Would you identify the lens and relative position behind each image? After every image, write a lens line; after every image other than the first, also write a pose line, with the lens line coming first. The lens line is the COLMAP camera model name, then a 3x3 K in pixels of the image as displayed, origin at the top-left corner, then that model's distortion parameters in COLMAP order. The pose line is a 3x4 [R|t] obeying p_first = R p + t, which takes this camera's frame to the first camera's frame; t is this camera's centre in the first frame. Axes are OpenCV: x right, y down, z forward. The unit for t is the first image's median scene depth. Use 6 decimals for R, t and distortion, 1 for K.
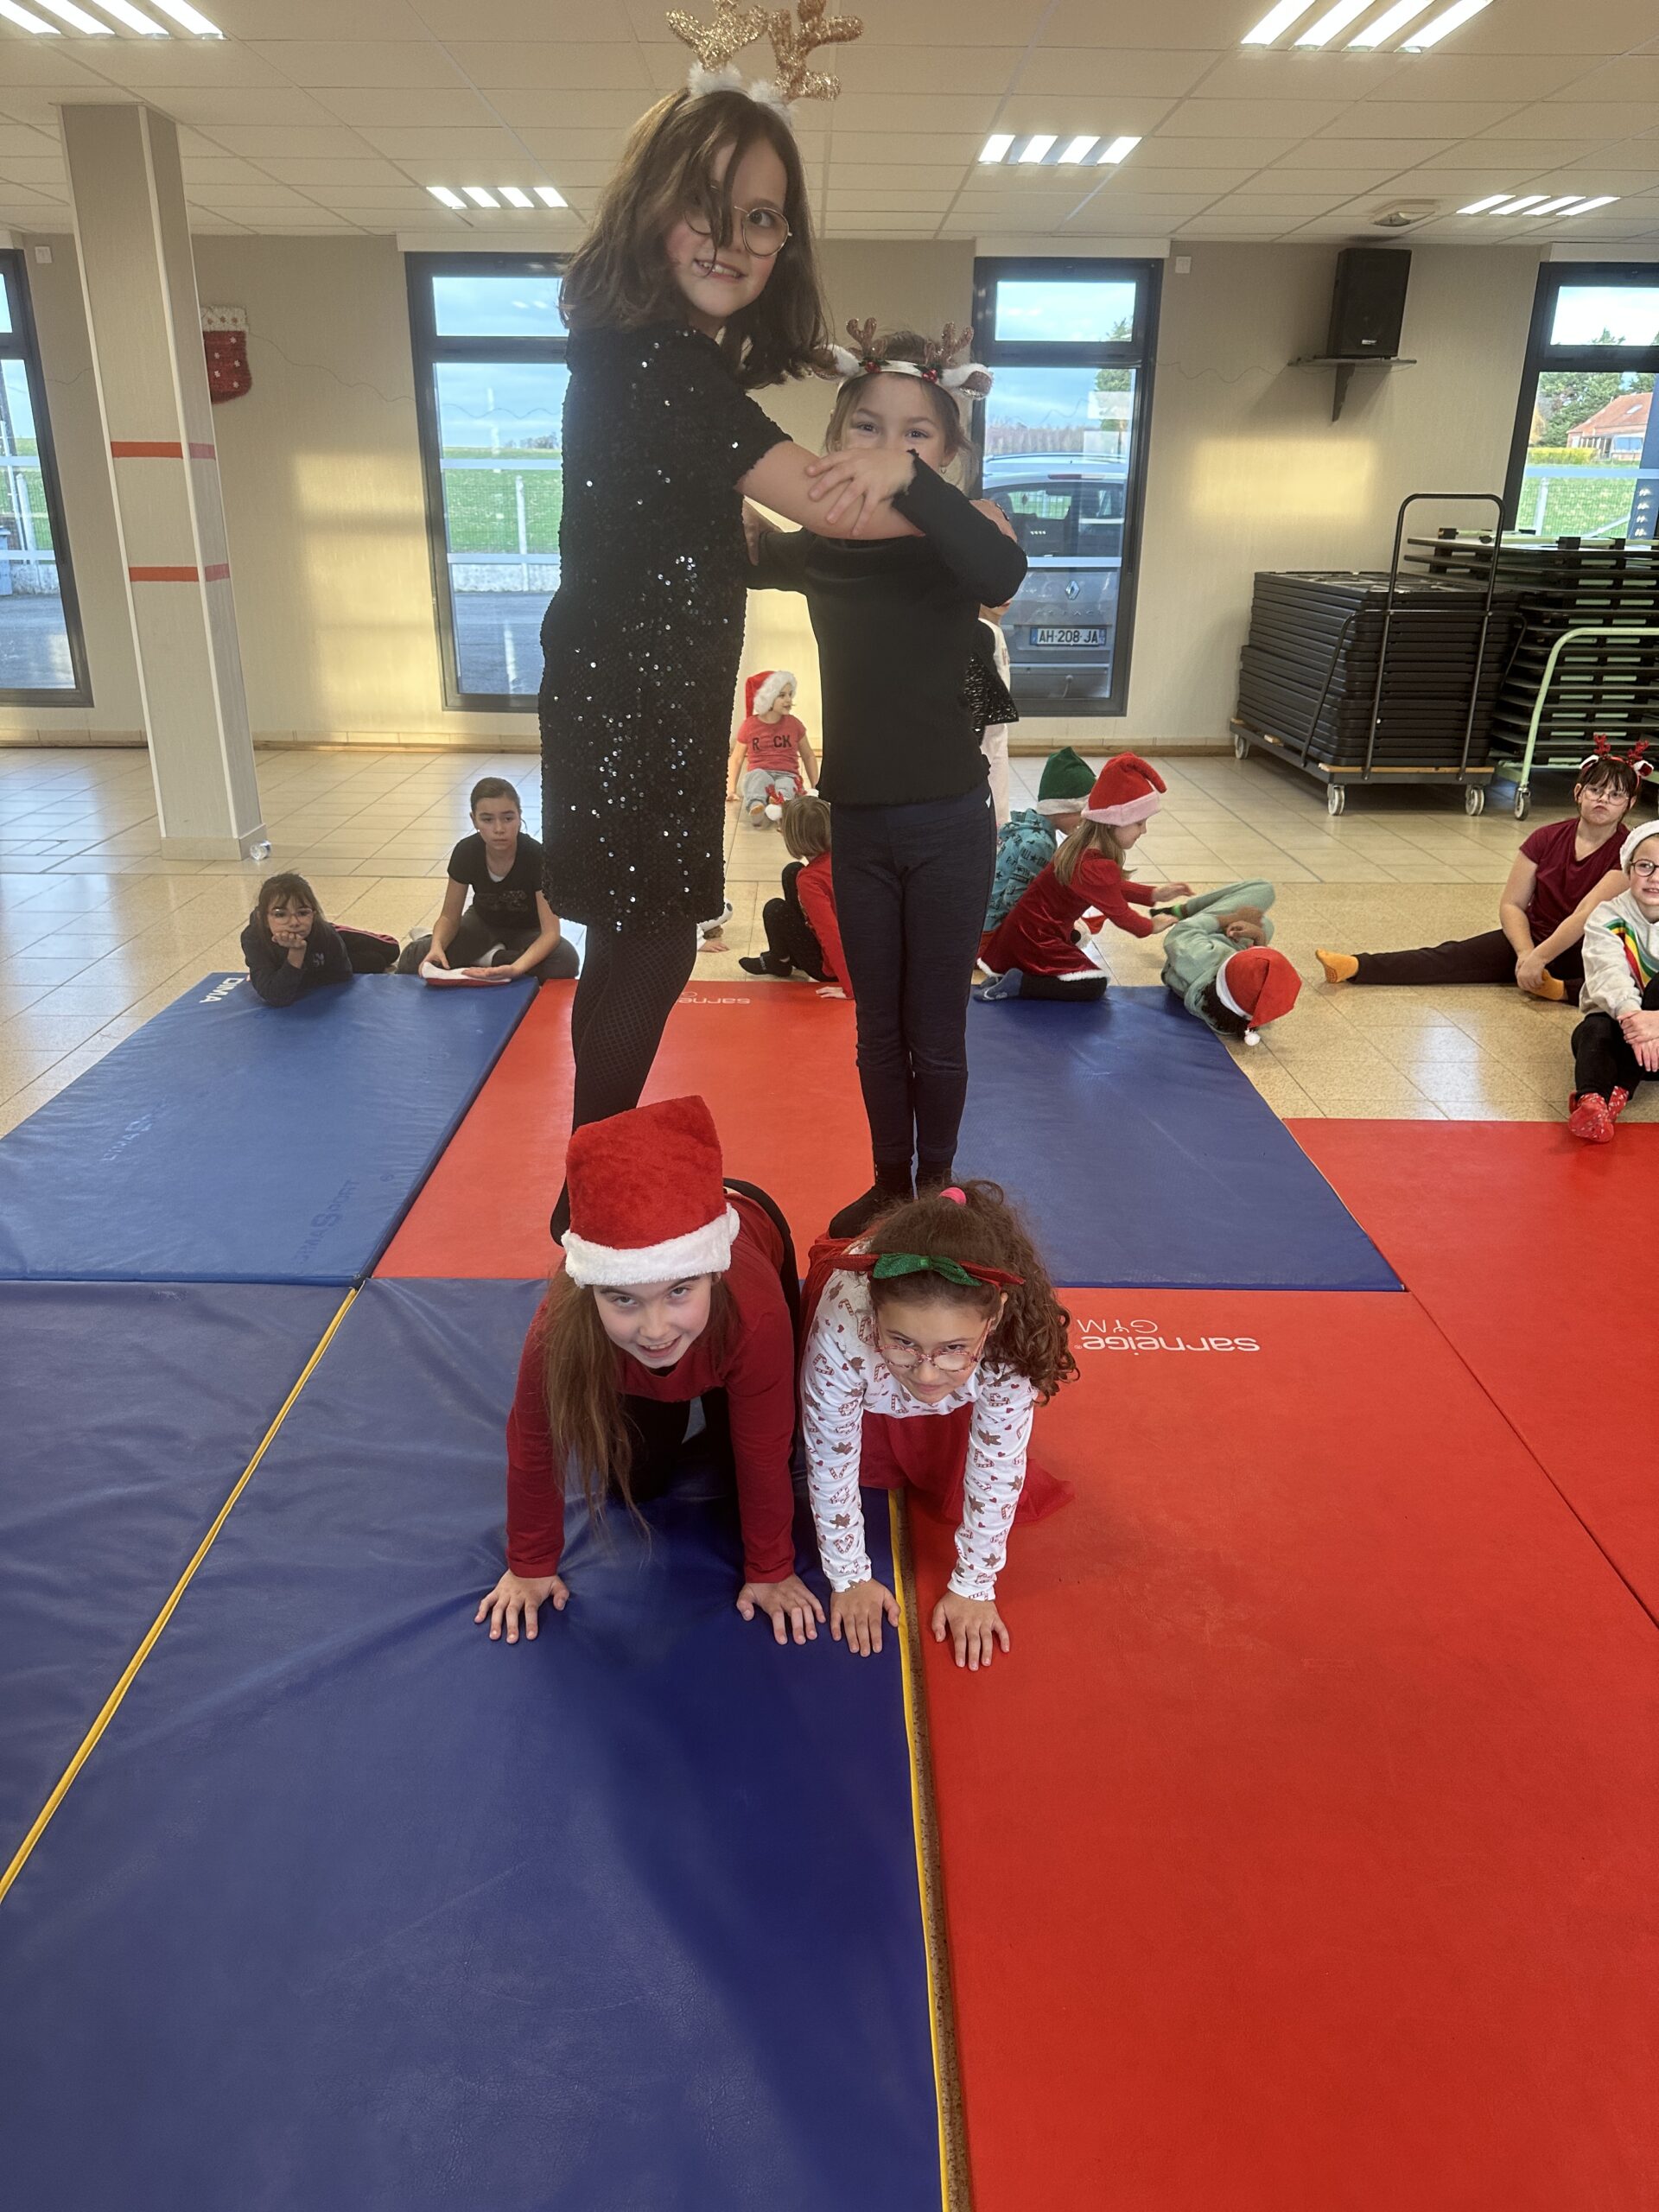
lens RADIAL K [[1559.5, 0, 811.7], [0, 1559.5, 1098.4], [0, 0, 1]] dist [-0.003910, -0.001062]
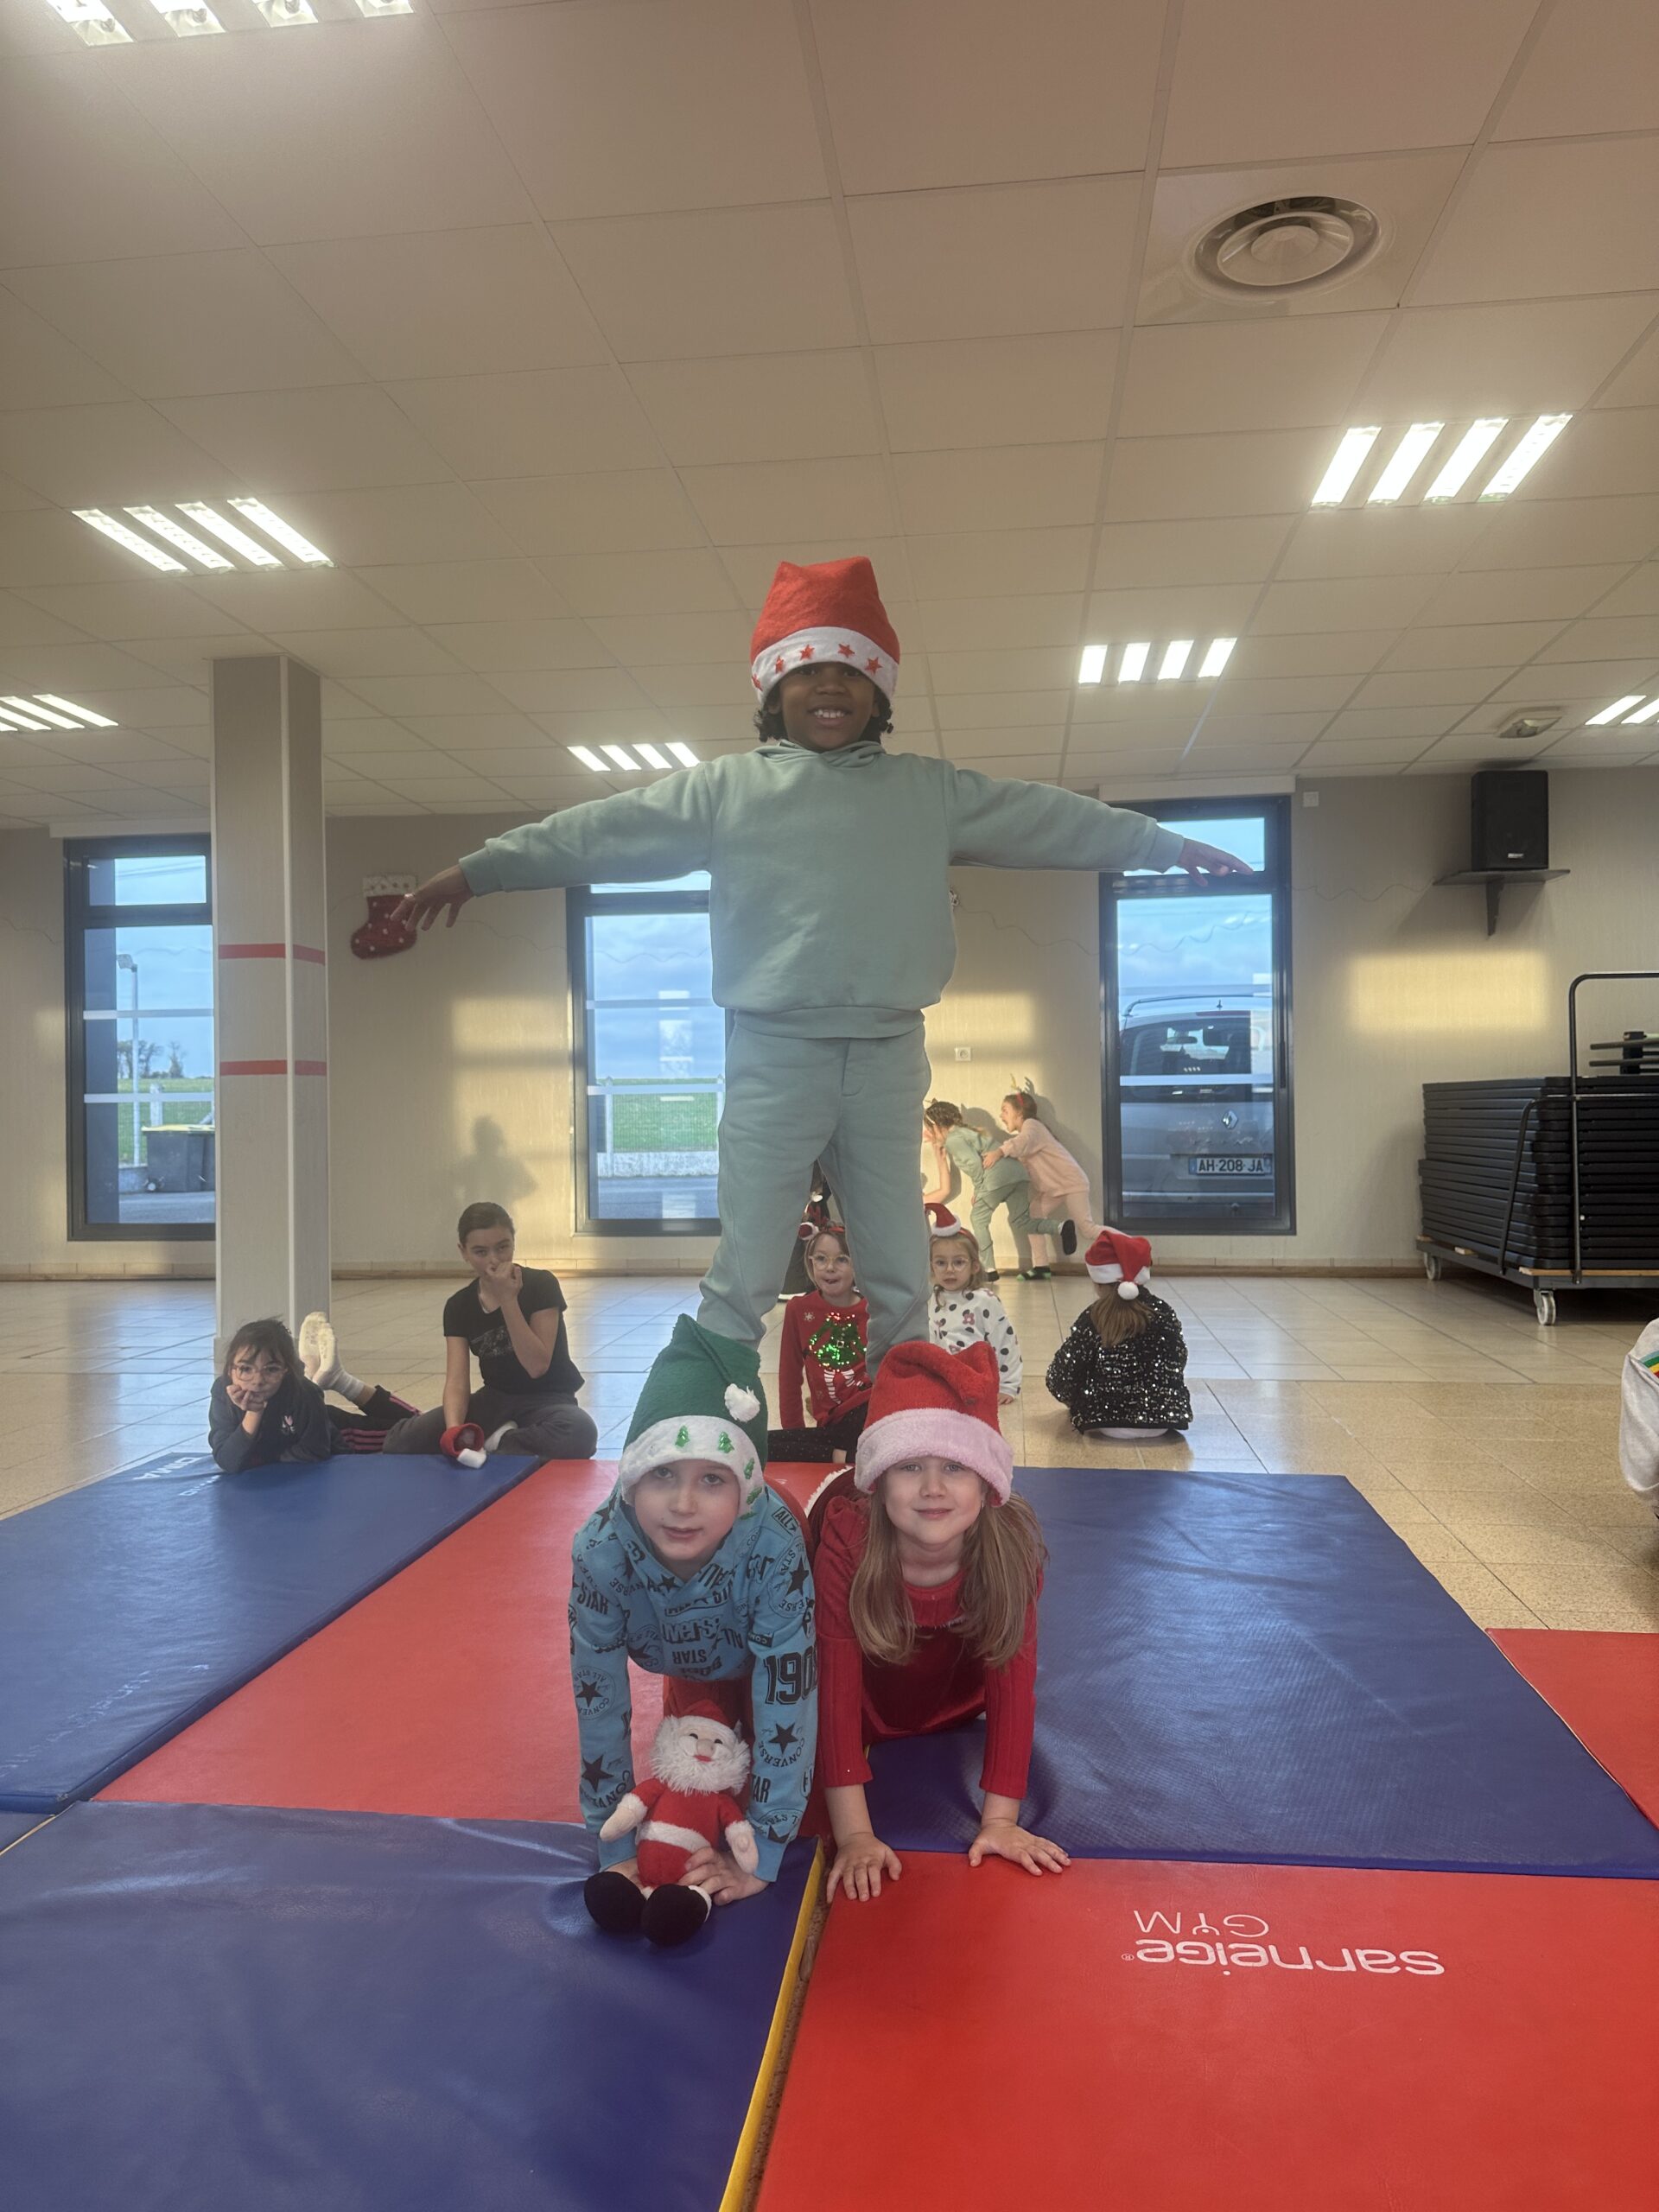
lens RADIAL K [[1544.8, 0, 823.7], [0, 1544.8, 1098.6], [0, 0, 1]] dist [0.046344, -0.063697]
pose [[0.991994, -0.021968, -0.124360, 0.051647], [-0.025983, 0.928179, -0.371226, 0.029934], [0.123584, 0.371485, 0.920177, 0.120314]]
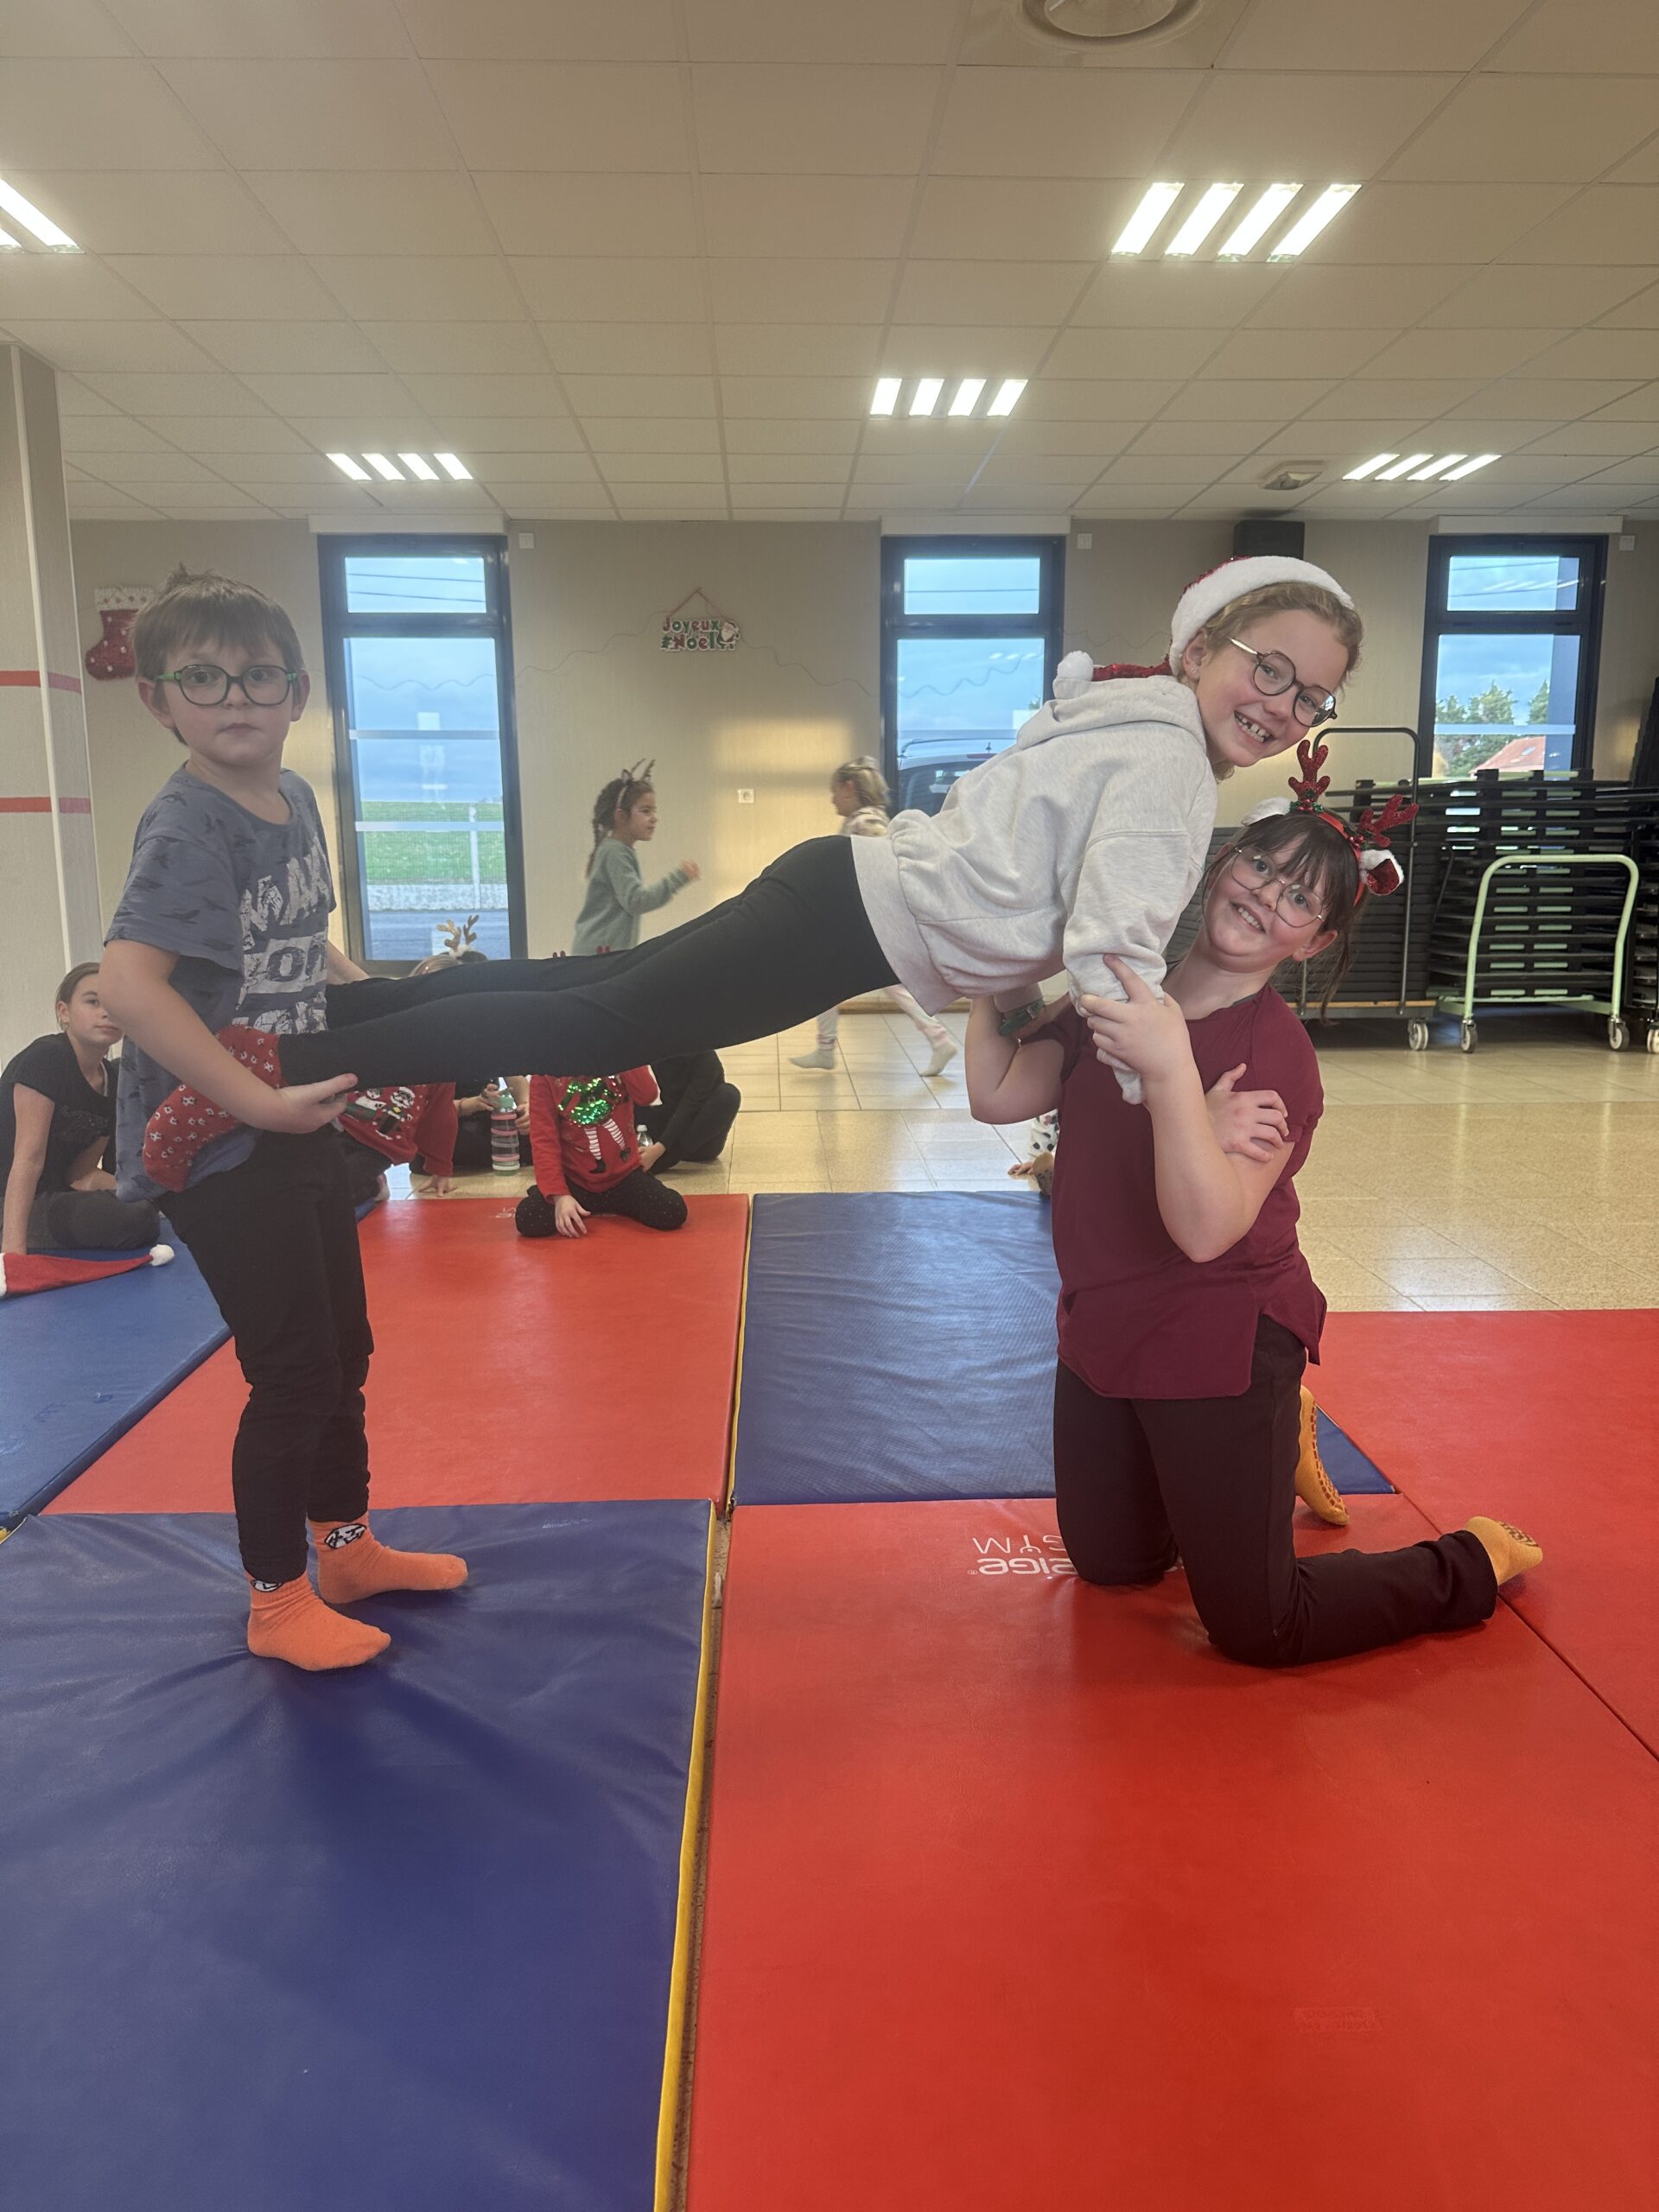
lens RADIAL K [[1549.1, 0, 824.8], [0, 1549.1, 1100.3], [0, 0, 1]] dist [0.049264, -0.077570]
pose [[0.999272, -0.019777, 0.032619, 0.030272], [0.026013, 0.978734, -0.203479, 0.033168], [-0.027901, 0.204179, 0.978536, 0.085230]]
